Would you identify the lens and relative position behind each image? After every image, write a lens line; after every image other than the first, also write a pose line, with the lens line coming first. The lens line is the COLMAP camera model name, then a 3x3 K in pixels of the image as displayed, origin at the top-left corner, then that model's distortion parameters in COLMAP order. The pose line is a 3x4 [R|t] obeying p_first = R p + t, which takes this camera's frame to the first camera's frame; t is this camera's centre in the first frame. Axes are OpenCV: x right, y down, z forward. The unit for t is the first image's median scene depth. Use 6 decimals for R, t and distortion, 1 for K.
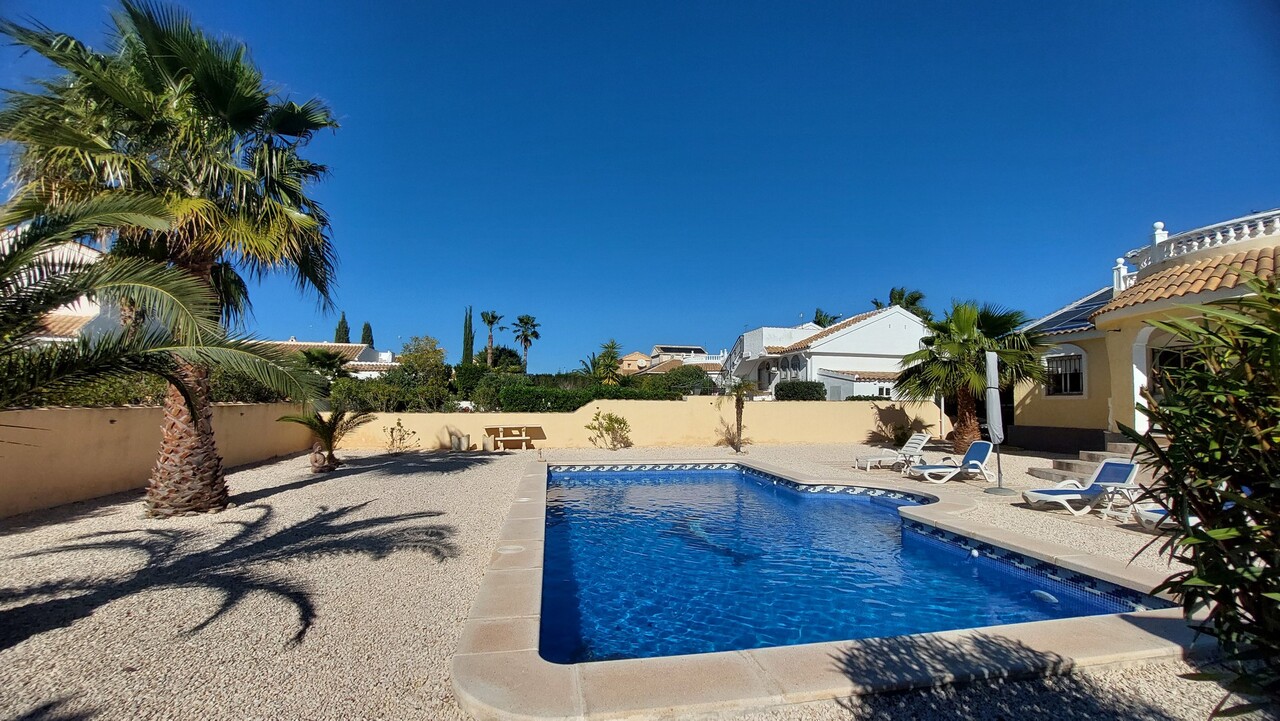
lens RADIAL K [[509.4, 0, 634.6], [0, 509.4, 383.5], [0, 0, 1]] dist [-0.019042, -0.000223]
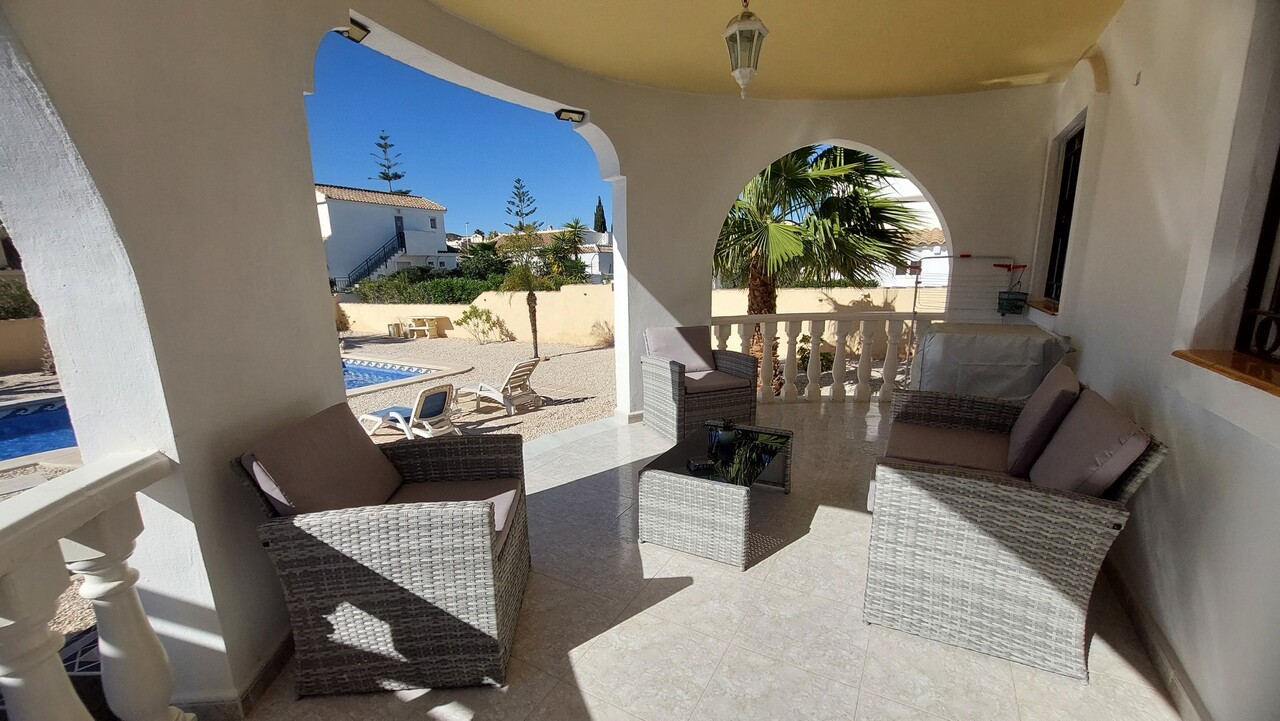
lens RADIAL K [[507.3, 0, 637.5], [0, 507.3, 391.7], [0, 0, 1]] dist [-0.017749, 0.000019]
pose [[0.735763, 0.133840, -0.663882, 0.812077], [0.054971, 0.965240, 0.255518, -0.014995], [0.675004, -0.224495, 0.702831, 0.462214]]
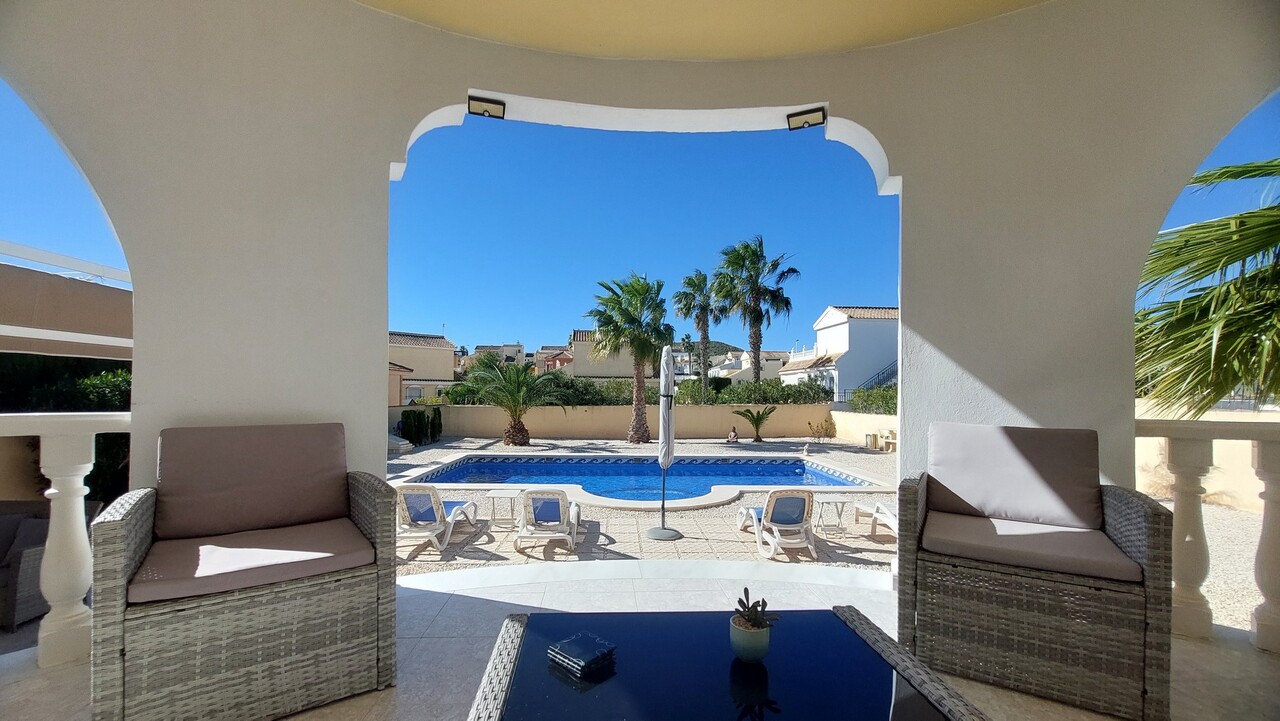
lens RADIAL K [[507.2, 0, 623.3], [0, 507.2, 389.3], [0, 0, 1]] dist [-0.017814, -0.000272]
pose [[-0.173125, -0.018302, -0.984730, 0.795101], [0.030004, 0.999265, -0.023847, 0.009341], [0.984443, -0.033674, -0.172448, 0.583461]]
